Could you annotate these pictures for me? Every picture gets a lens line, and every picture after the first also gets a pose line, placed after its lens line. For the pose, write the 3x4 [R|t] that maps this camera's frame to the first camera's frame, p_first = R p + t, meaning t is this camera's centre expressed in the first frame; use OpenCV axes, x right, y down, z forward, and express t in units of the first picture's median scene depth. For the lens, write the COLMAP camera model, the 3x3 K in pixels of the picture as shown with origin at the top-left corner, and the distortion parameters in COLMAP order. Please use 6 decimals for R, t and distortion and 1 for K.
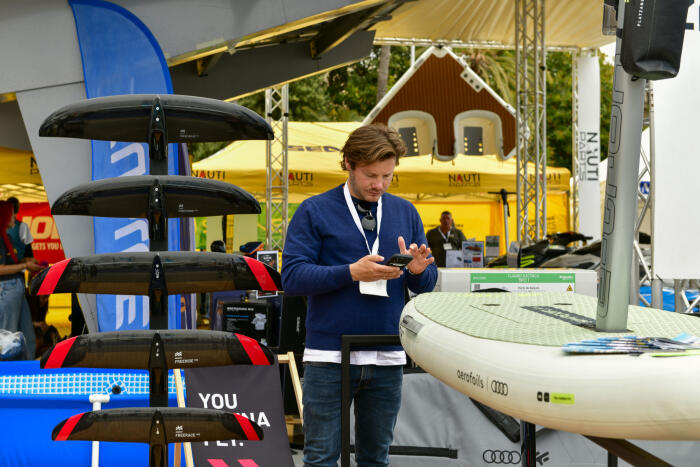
lens RADIAL K [[1222.2, 0, 350.0], [0, 1222.2, 233.5], [0, 0, 1]] dist [0.005694, 0.047073]
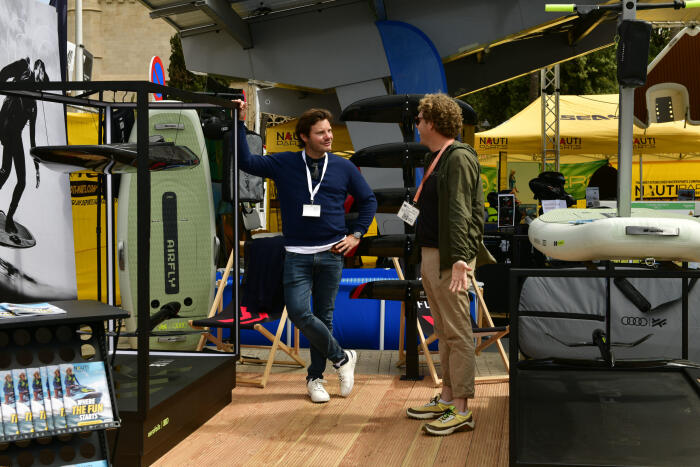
lens RADIAL K [[1106.4, 0, 350.0], [0, 1106.4, 233.5], [0, 0, 1]] dist [0.005133, 0.080971]
pose [[0.964262, 0.002277, -0.264941, 0.039976], [0.007008, 0.999394, 0.034094, 0.006096], [0.264858, -0.034732, 0.963662, -0.116451]]
